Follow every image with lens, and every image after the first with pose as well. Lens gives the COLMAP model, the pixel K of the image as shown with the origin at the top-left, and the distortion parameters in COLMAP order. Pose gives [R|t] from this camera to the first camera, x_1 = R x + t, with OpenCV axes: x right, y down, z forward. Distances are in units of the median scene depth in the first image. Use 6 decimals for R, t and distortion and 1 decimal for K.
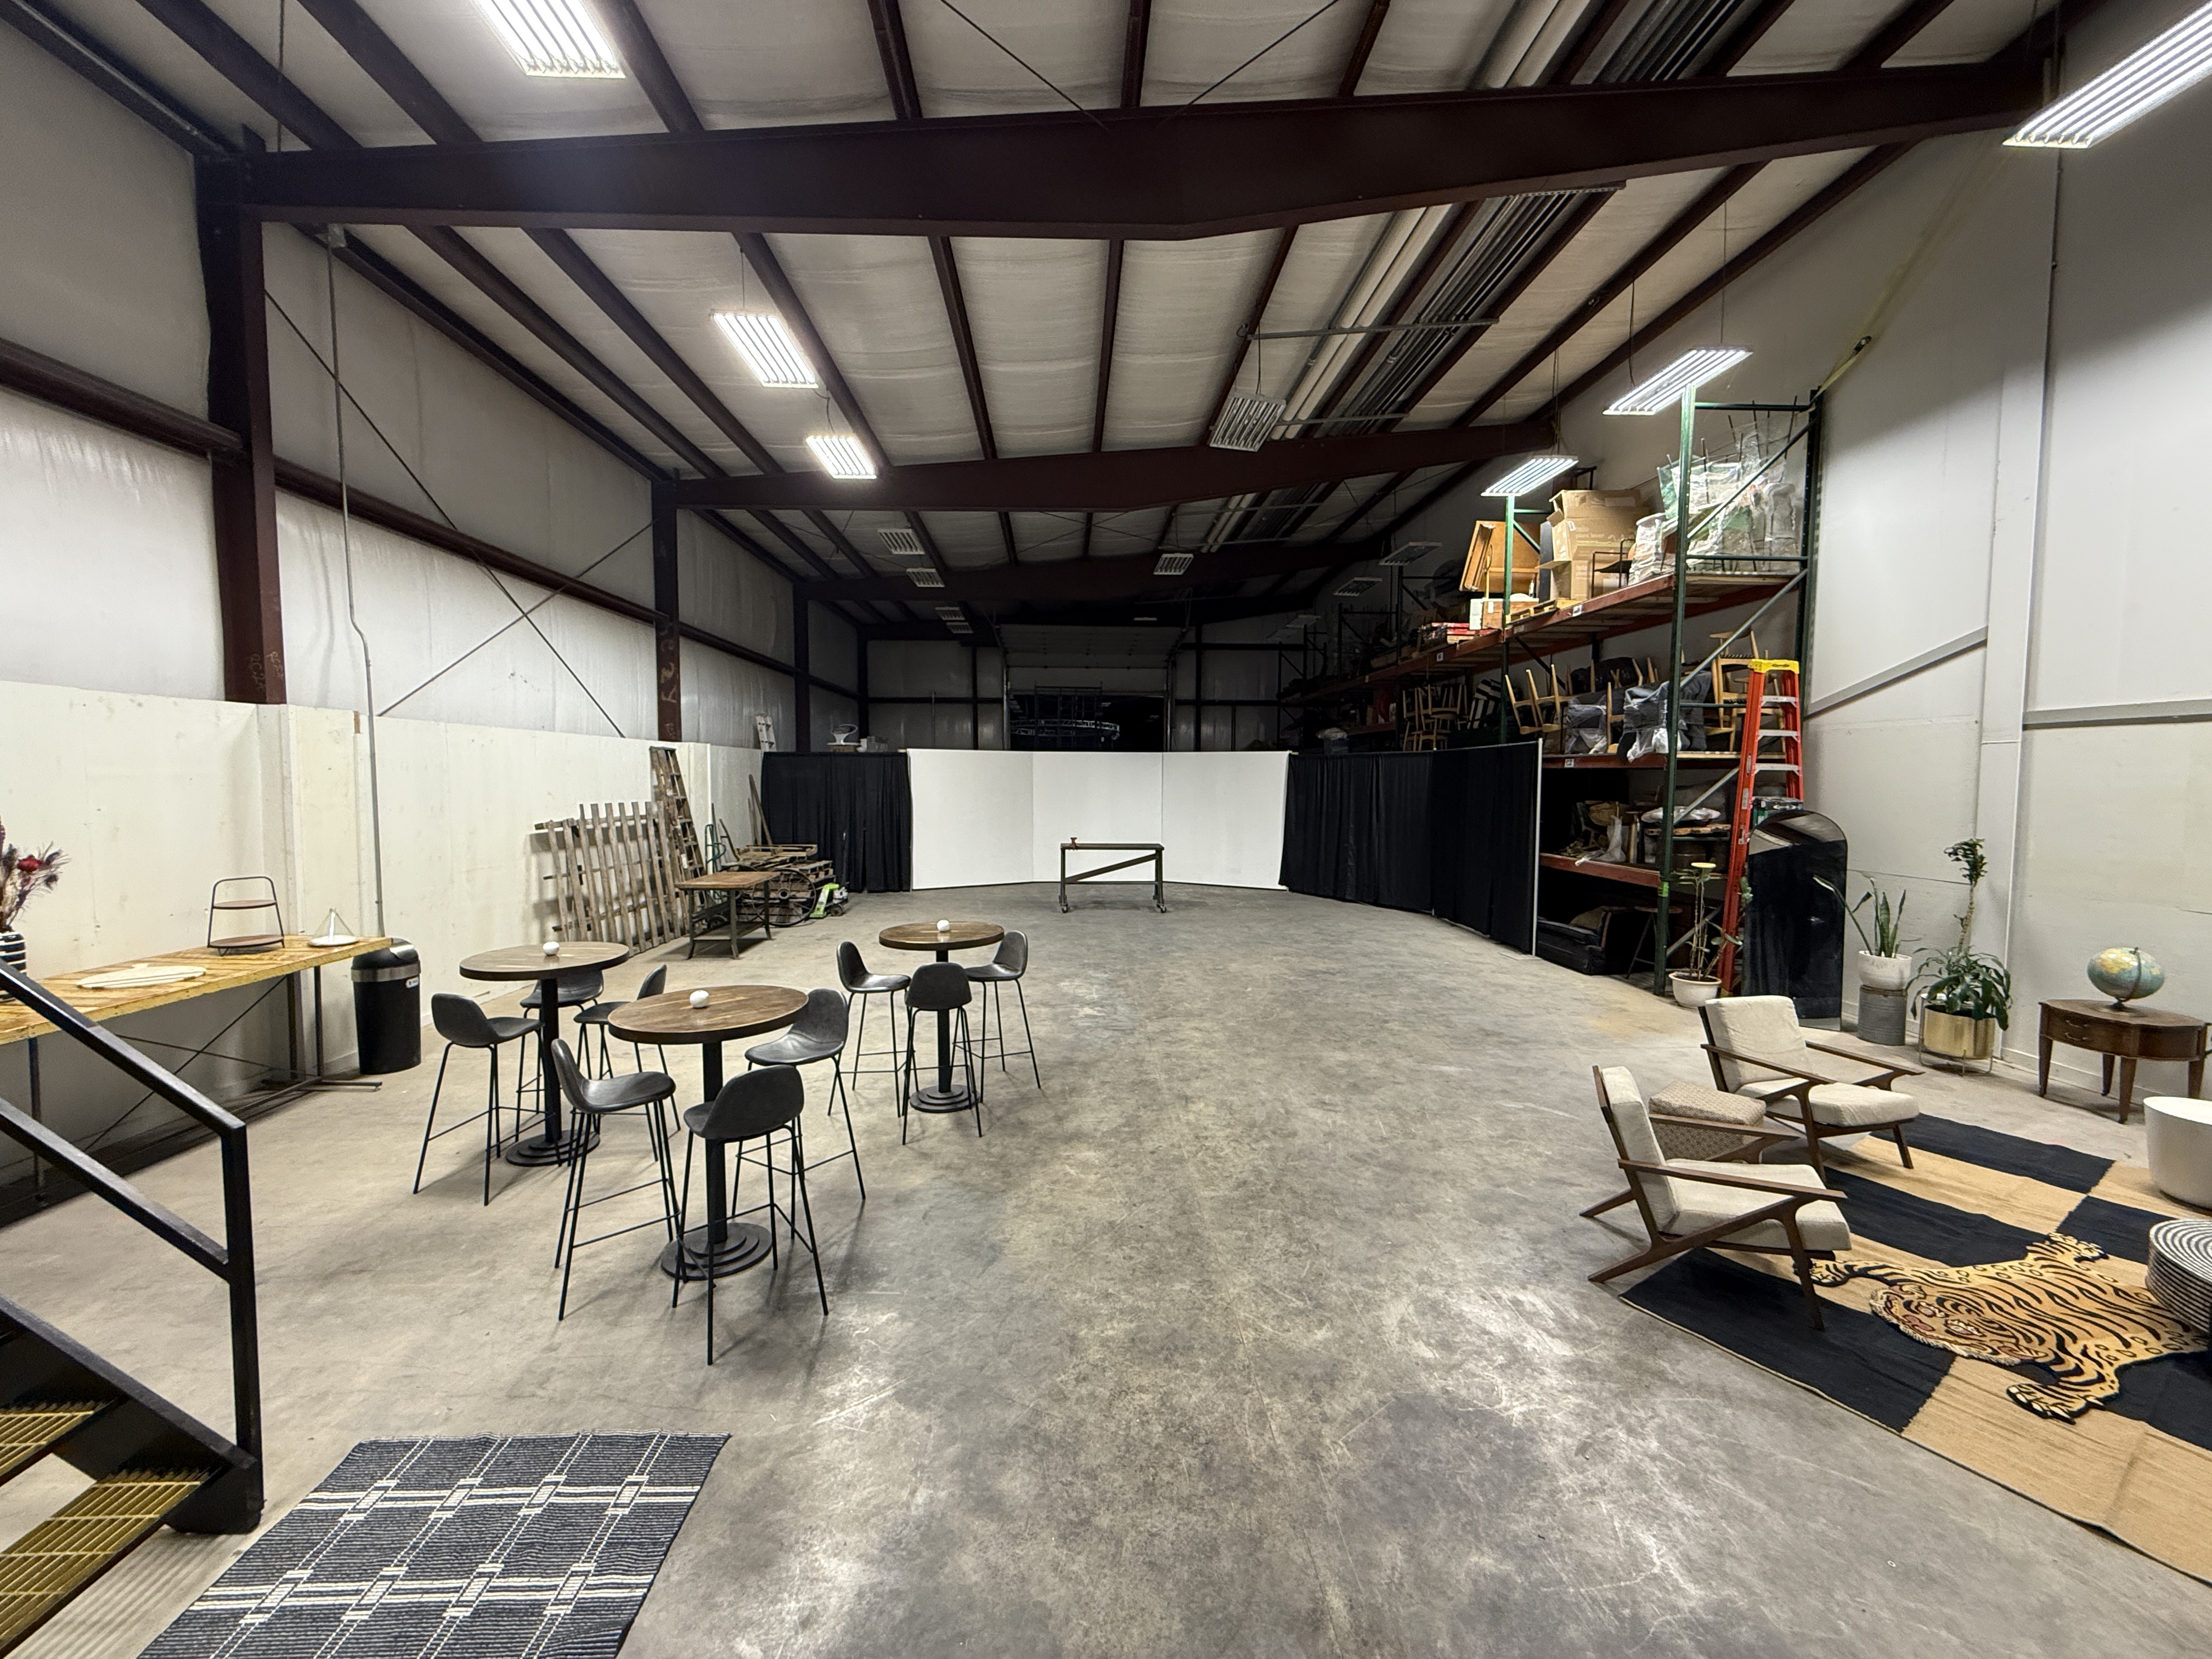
lens RADIAL K [[880.4, 0, 1099.2], [0, 880.4, 828.2], [0, 0, 1]] dist [-0.000547, 0.000017]
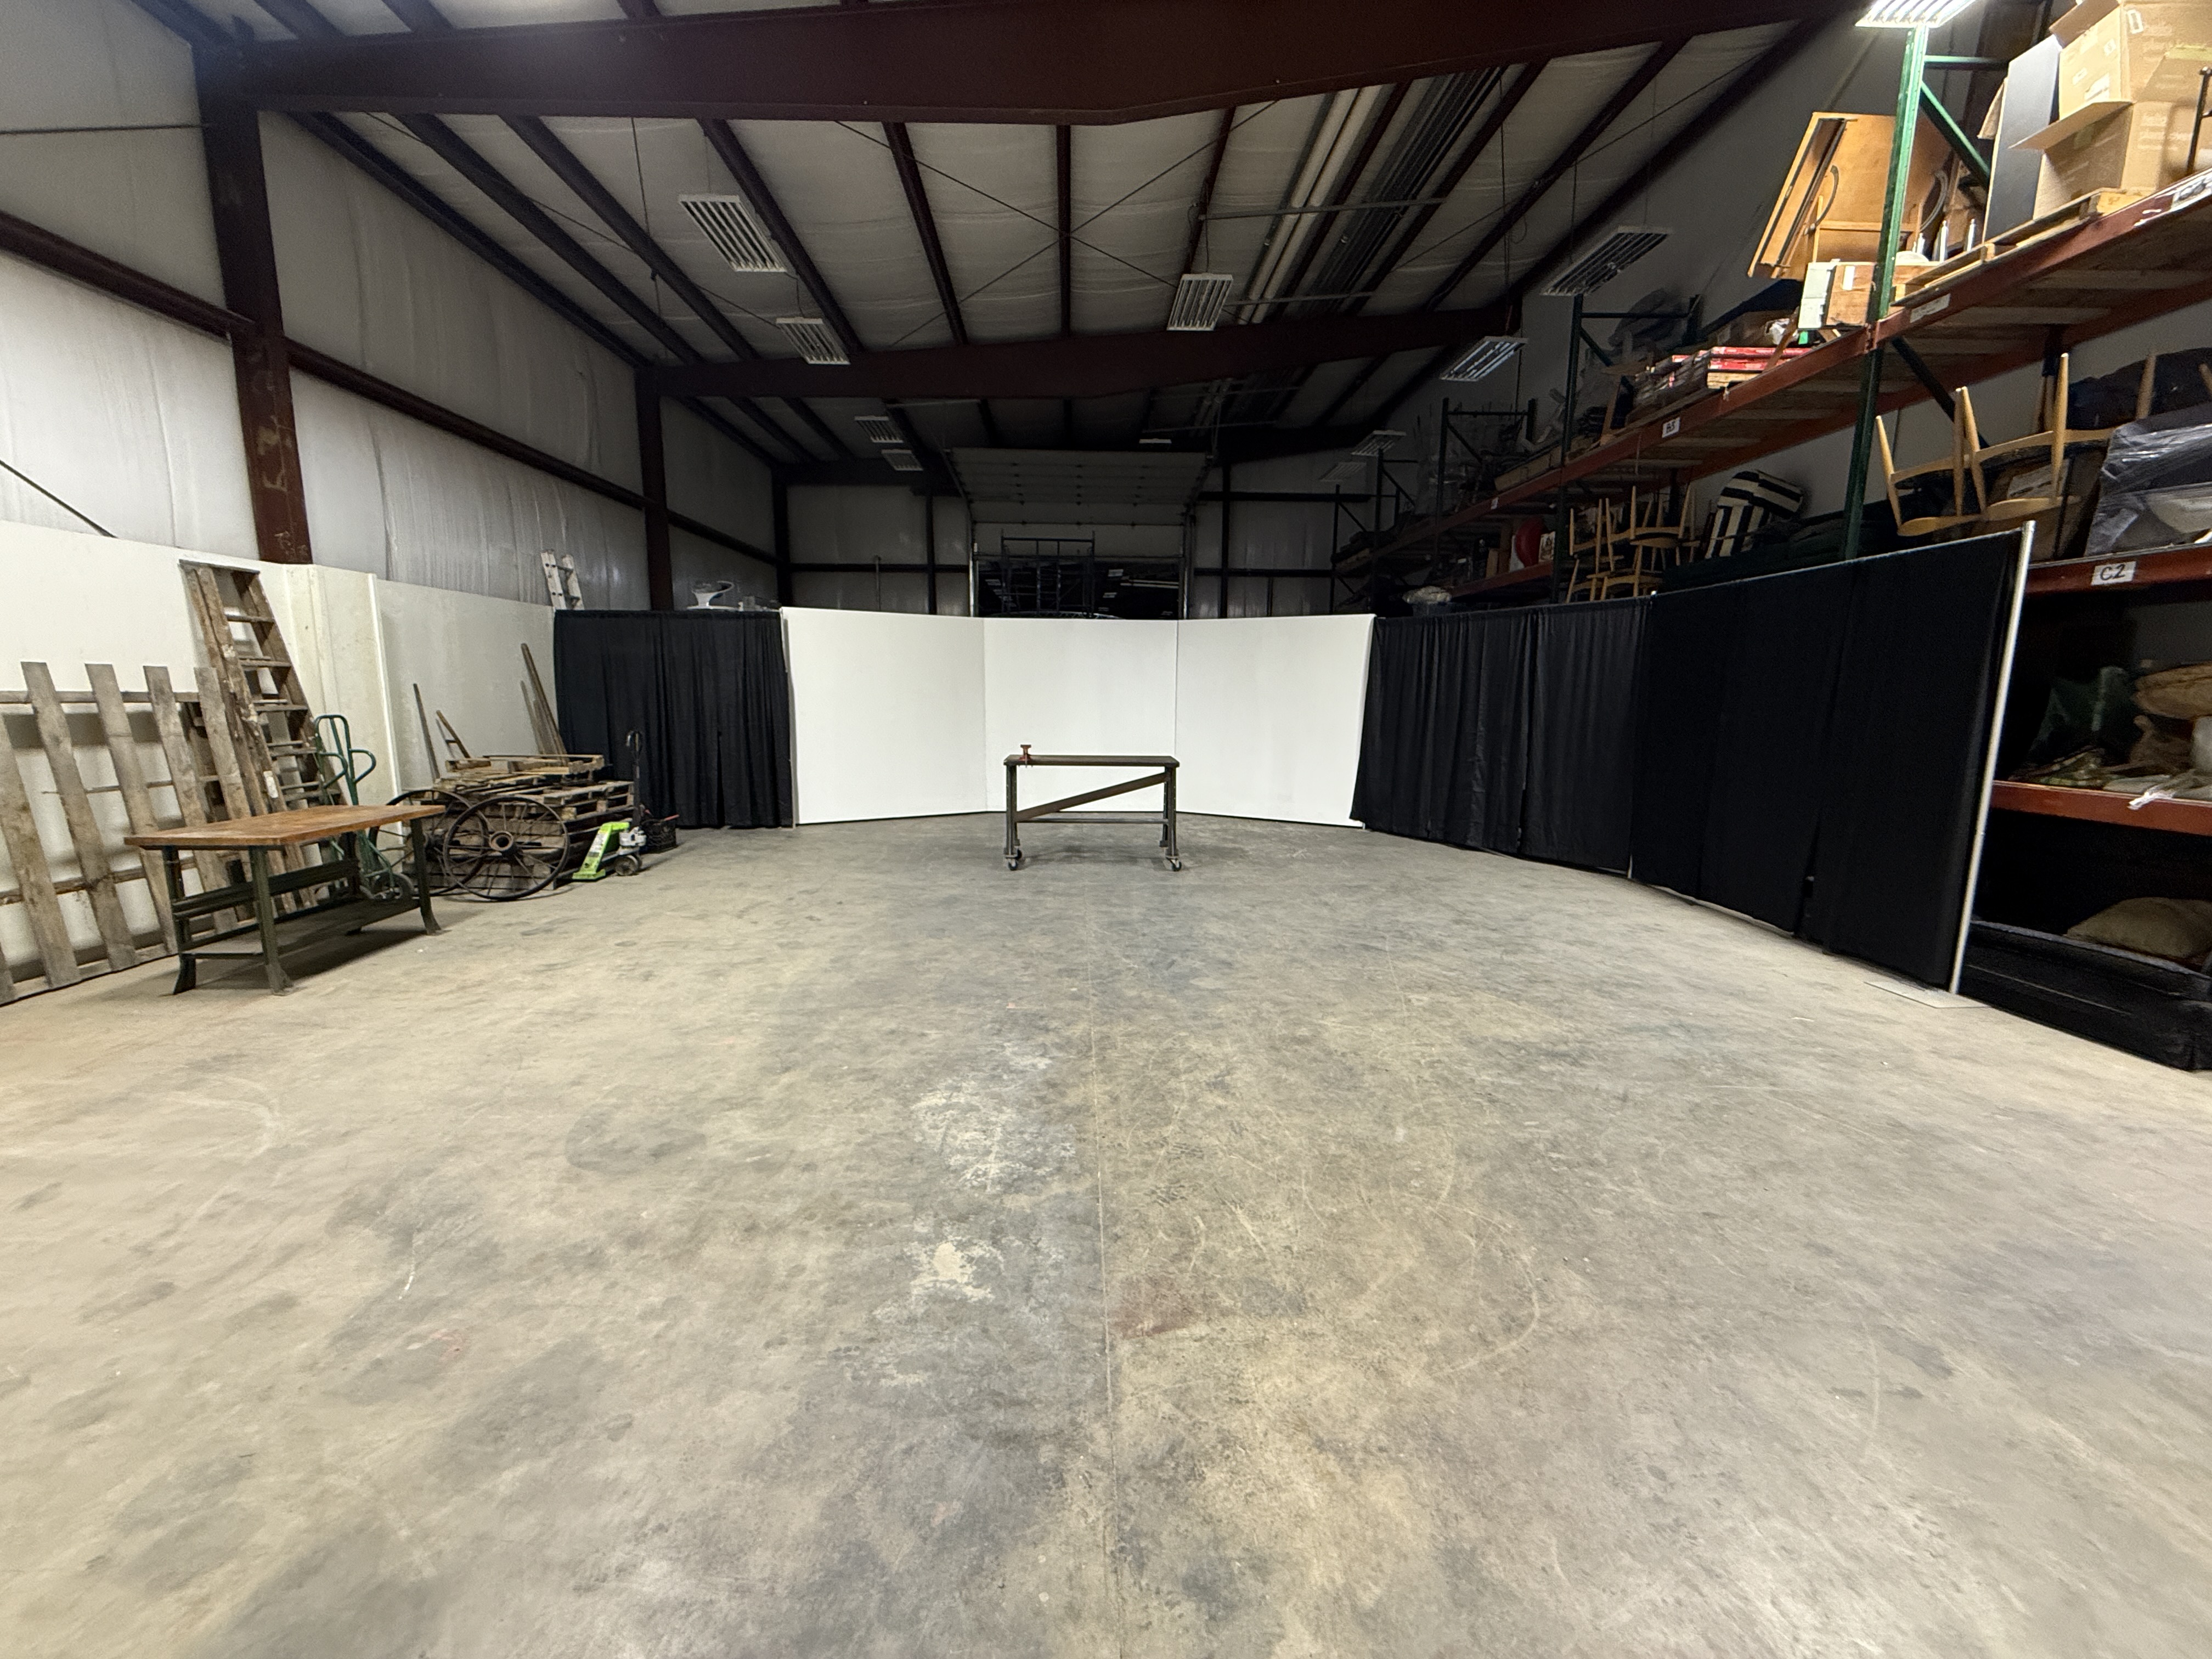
lens RADIAL K [[880.4, 0, 1099.2], [0, 880.4, 828.2], [0, 0, 1]] dist [-0.000547, 0.000017]
pose [[0.999908, 0.005666, -0.012305, 0.054840], [-0.004449, 0.995294, 0.096800, 0.017728], [0.012796, -0.096736, 0.995228, 0.812285]]
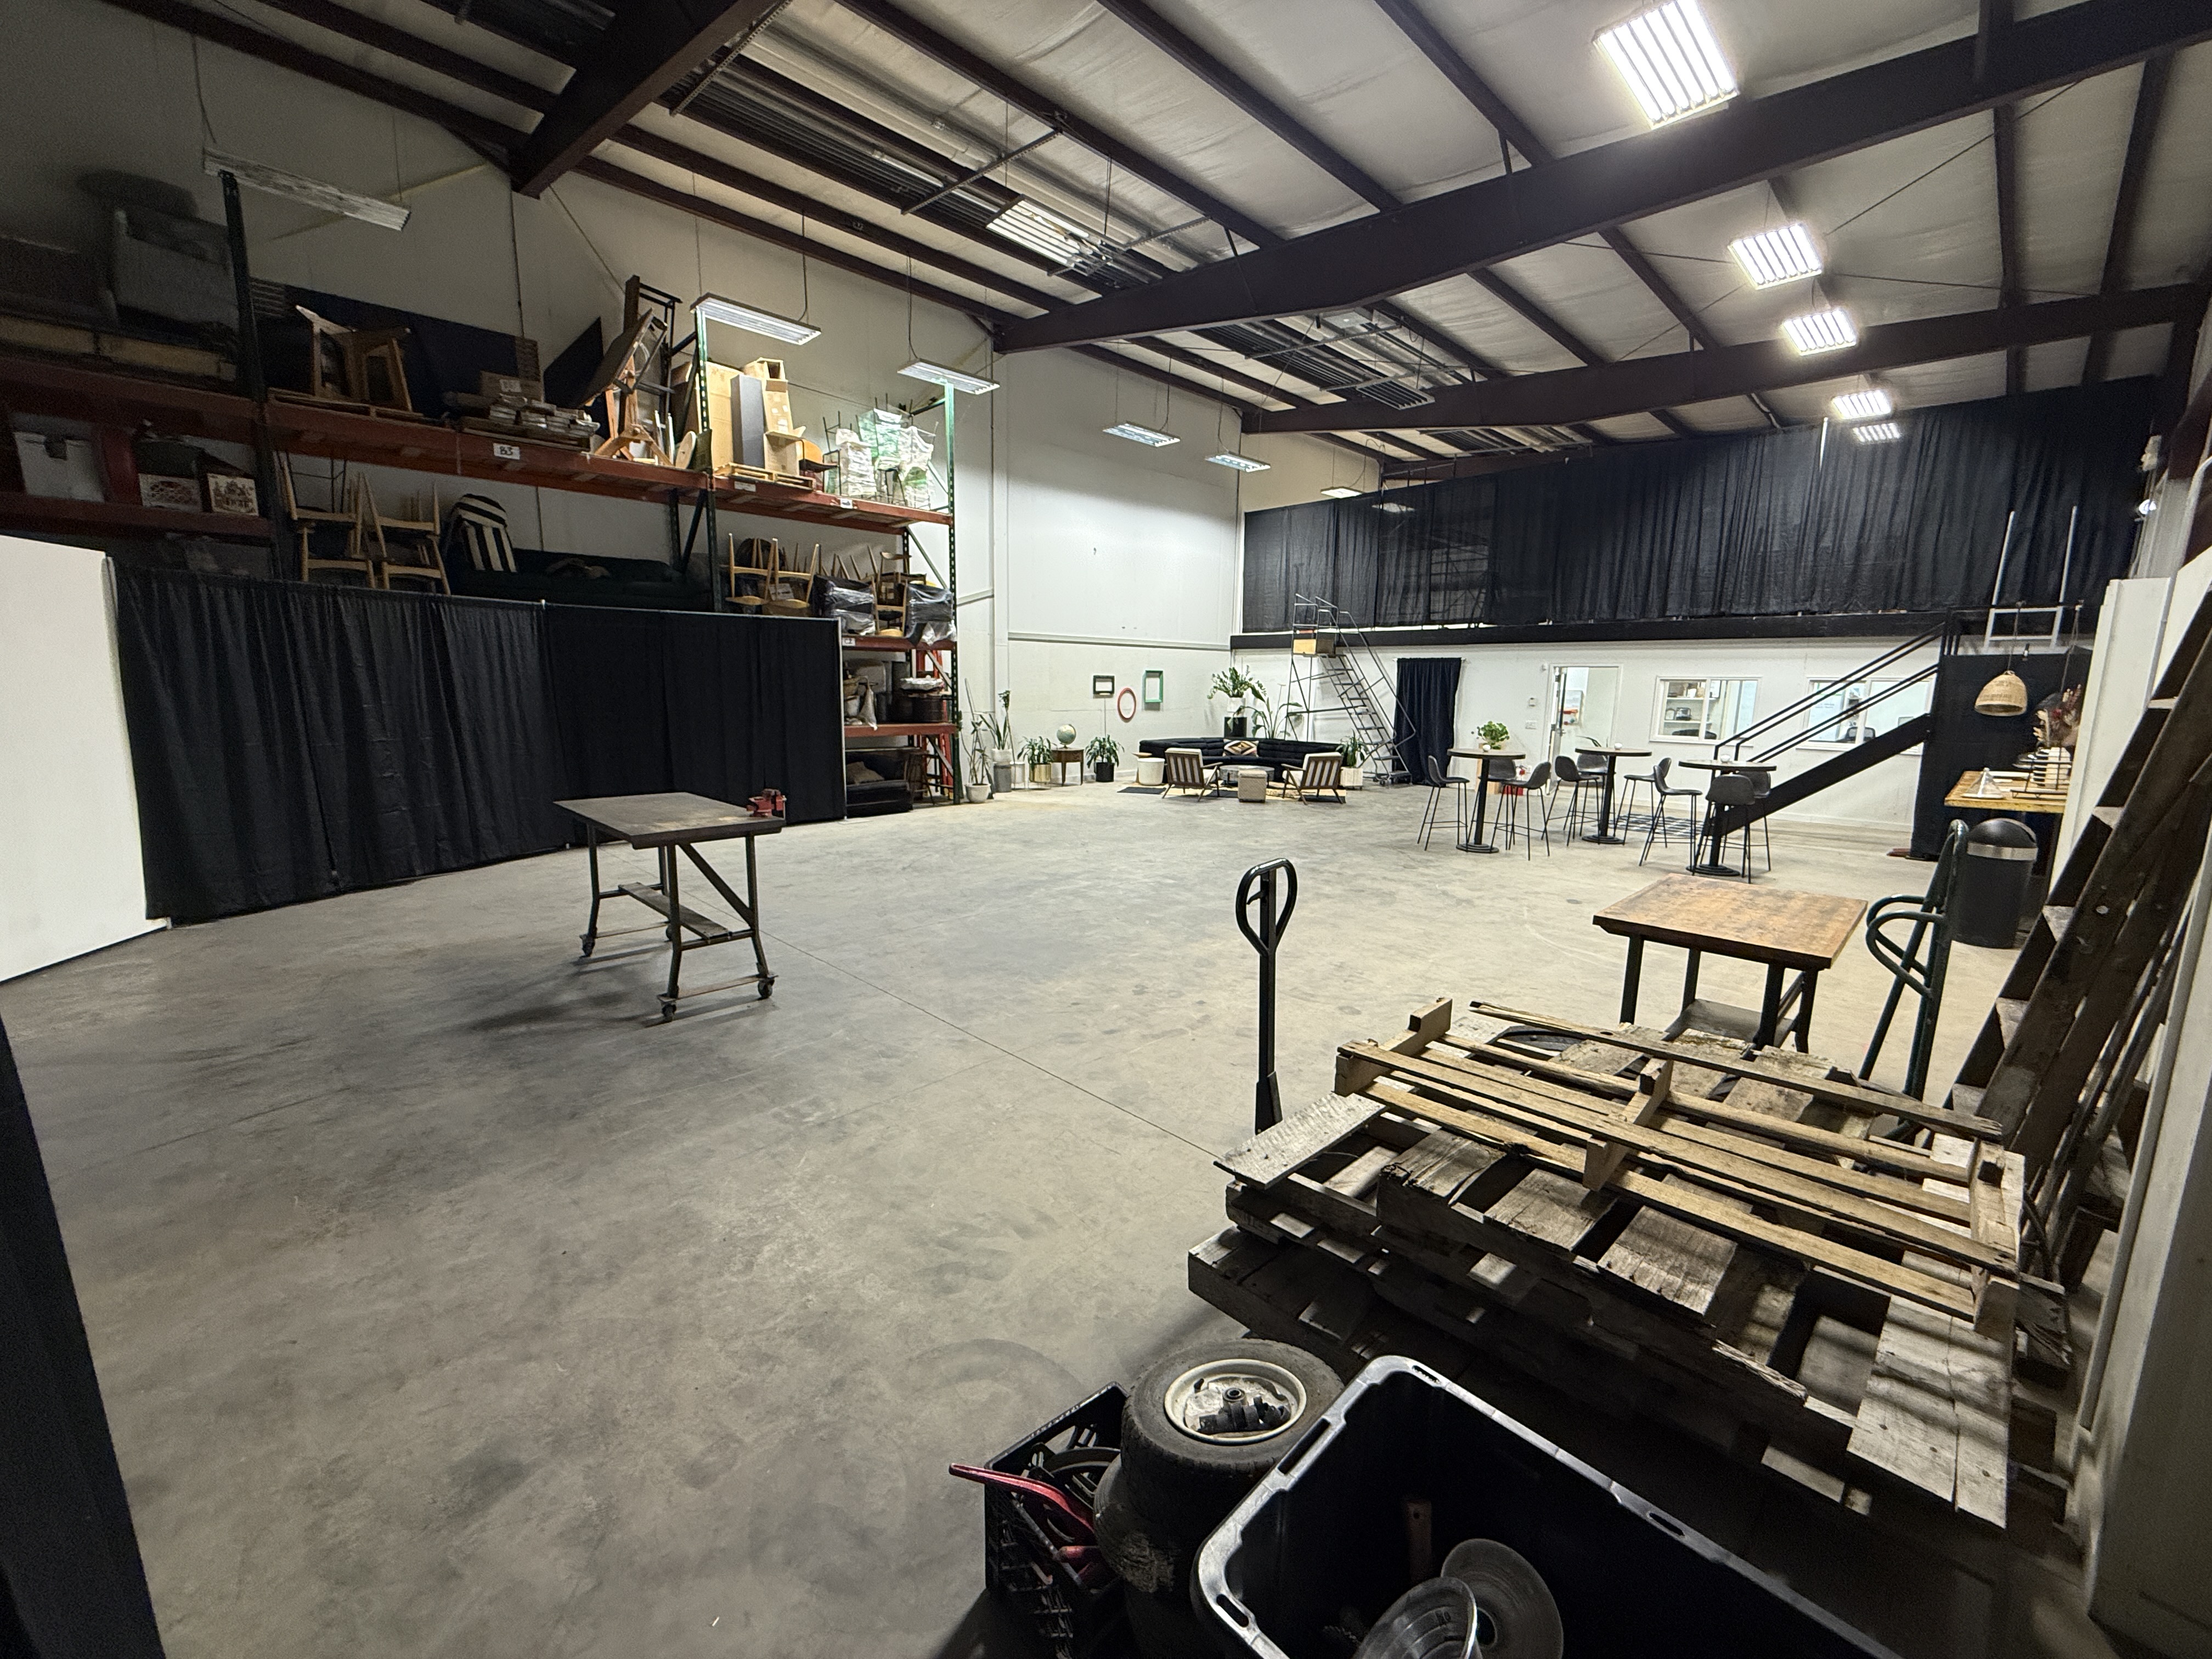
lens RADIAL K [[880.4, 0, 1099.2], [0, 880.4, 828.2], [0, 0, 1]] dist [-0.000547, 0.000017]
pose [[-0.665452, -0.135469, 0.734045, -0.794324], [0.029463, 0.977860, 0.207175, -0.093847], [-0.745859, 0.159492, -0.646727, 2.253053]]
